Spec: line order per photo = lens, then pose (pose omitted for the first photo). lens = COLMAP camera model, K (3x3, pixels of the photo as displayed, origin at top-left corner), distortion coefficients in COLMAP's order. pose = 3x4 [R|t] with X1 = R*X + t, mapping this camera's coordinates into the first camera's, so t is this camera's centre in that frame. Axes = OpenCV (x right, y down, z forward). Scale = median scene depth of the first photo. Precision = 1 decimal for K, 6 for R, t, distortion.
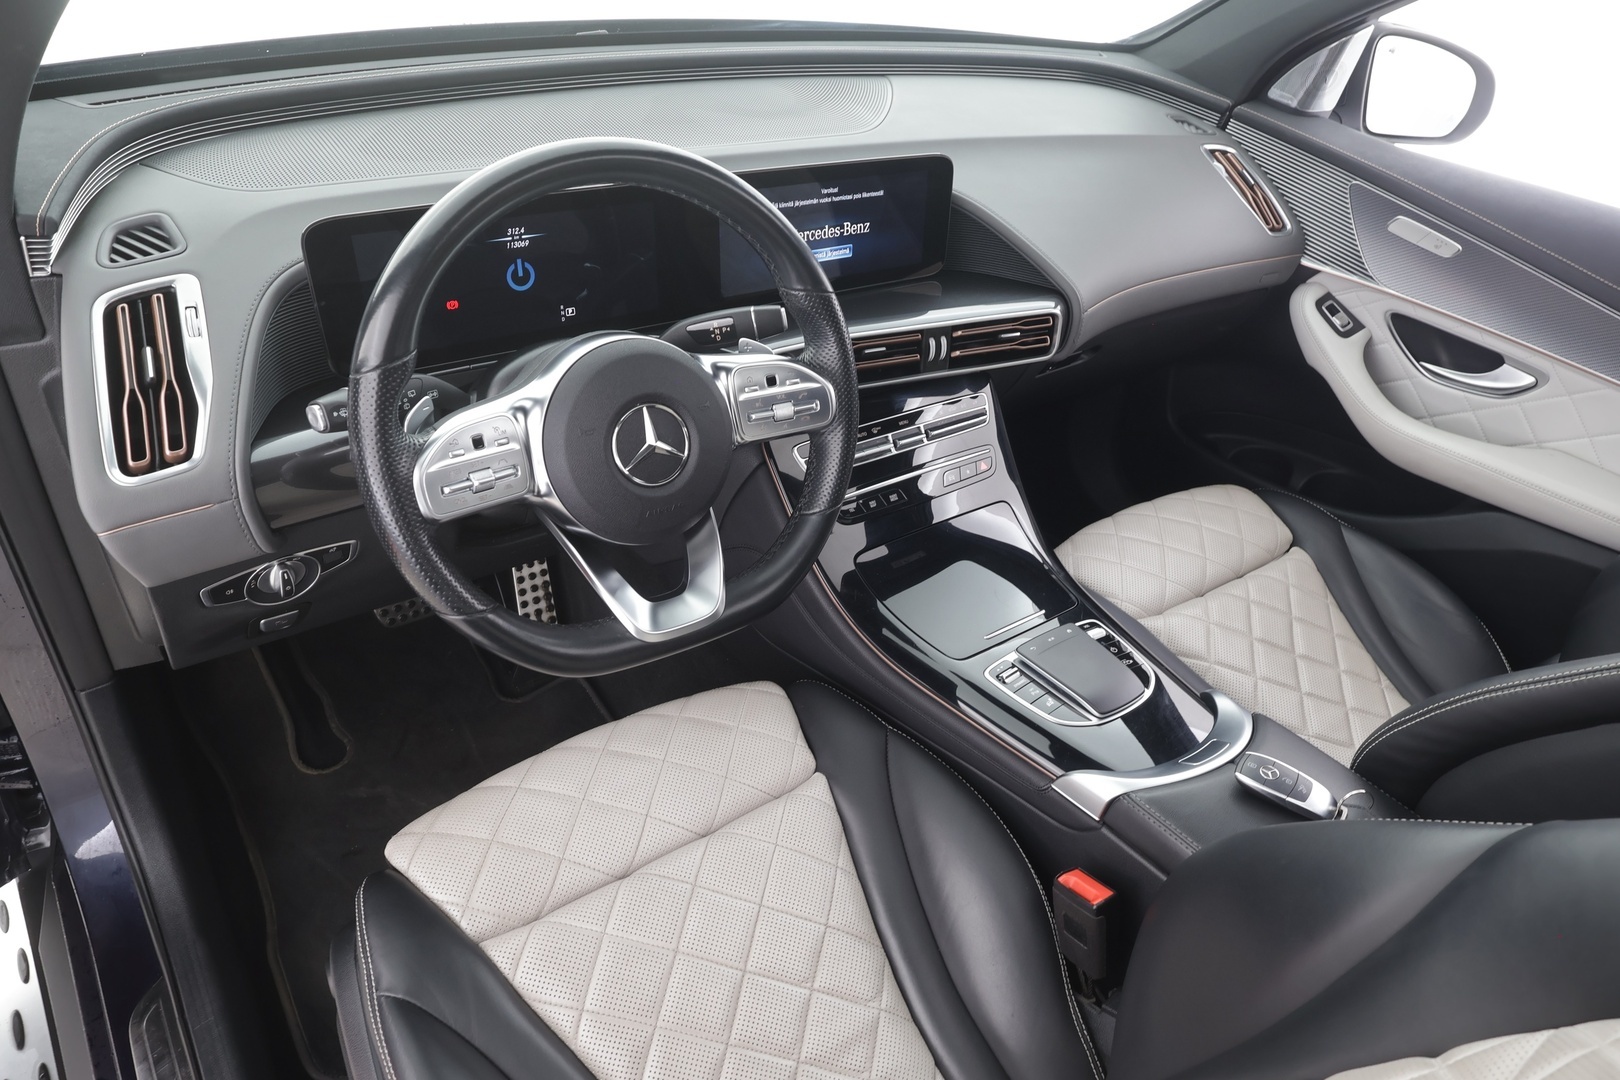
lens RADIAL K [[1119.9, 0, 808.3], [0, 1119.9, 517.9], [0, 0, 1]] dist [0.009499, 0.004423]
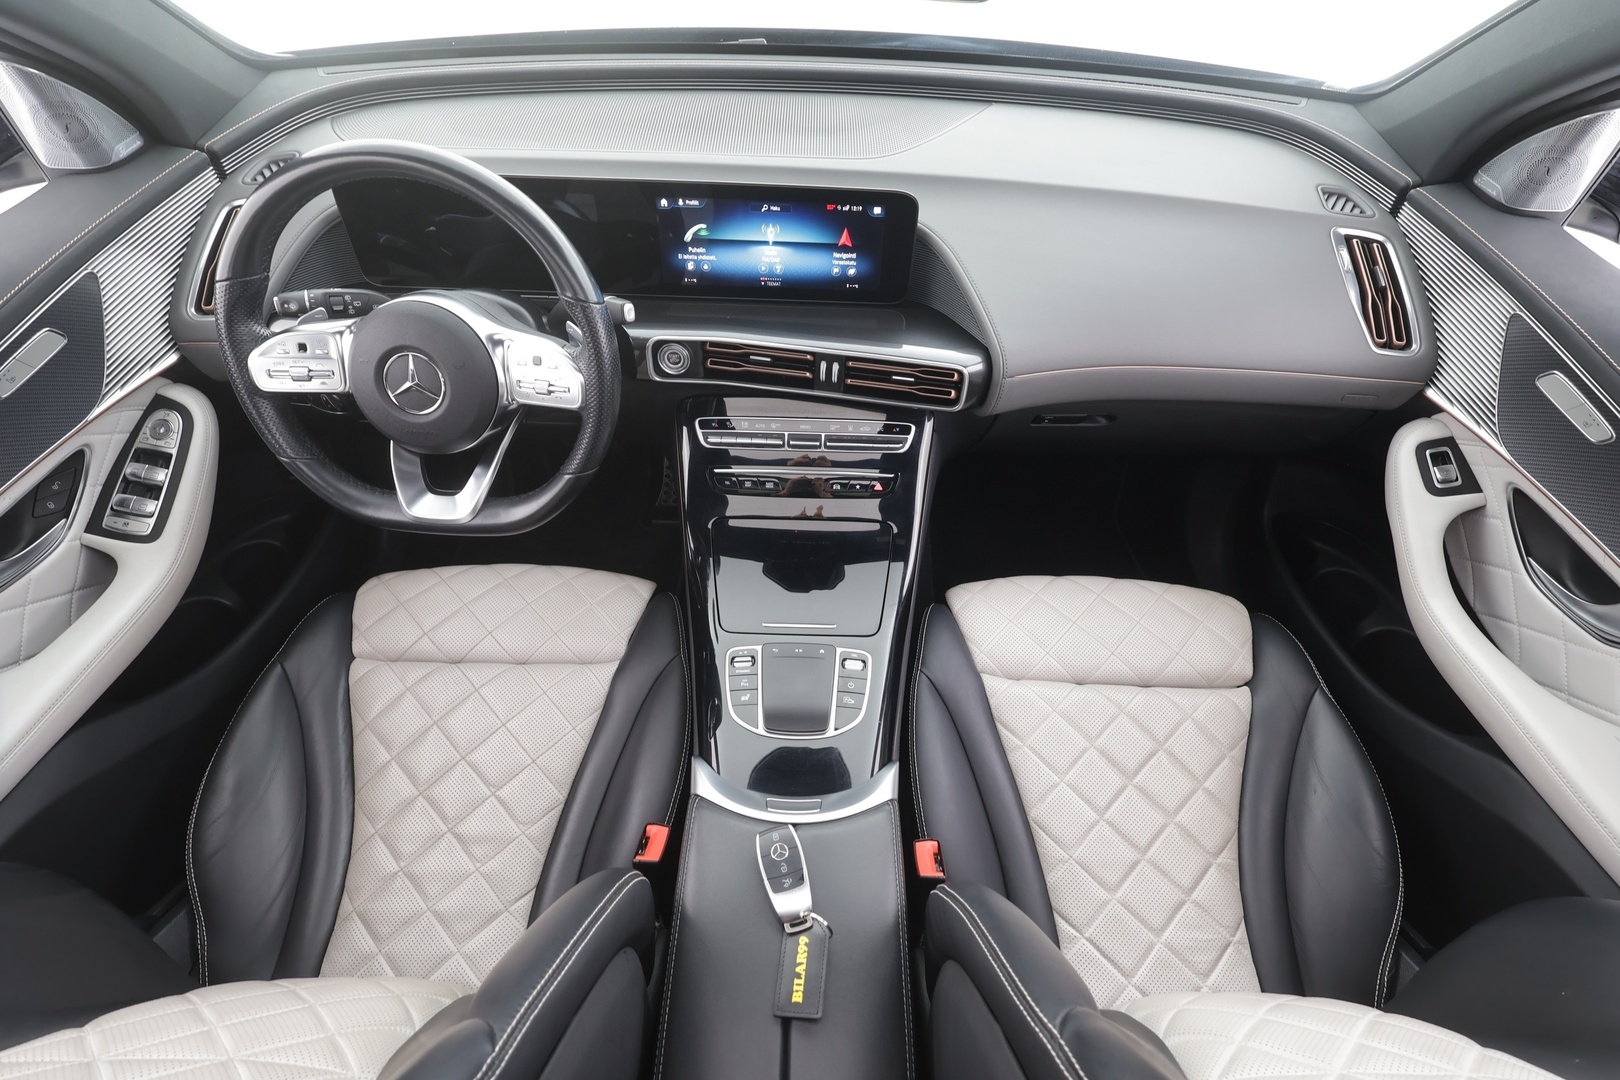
lens RADIAL K [[795.4, 0, 810.0], [0, 795.4, 540.0], [0, 0, 1]] dist [-0.003188, -0.000883]
pose [[0.783909, 0.378223, -0.492377, 0.483273], [-0.287794, 0.924047, 0.251618, -0.167287], [0.550147, -0.055542, 0.833219, 0.288500]]
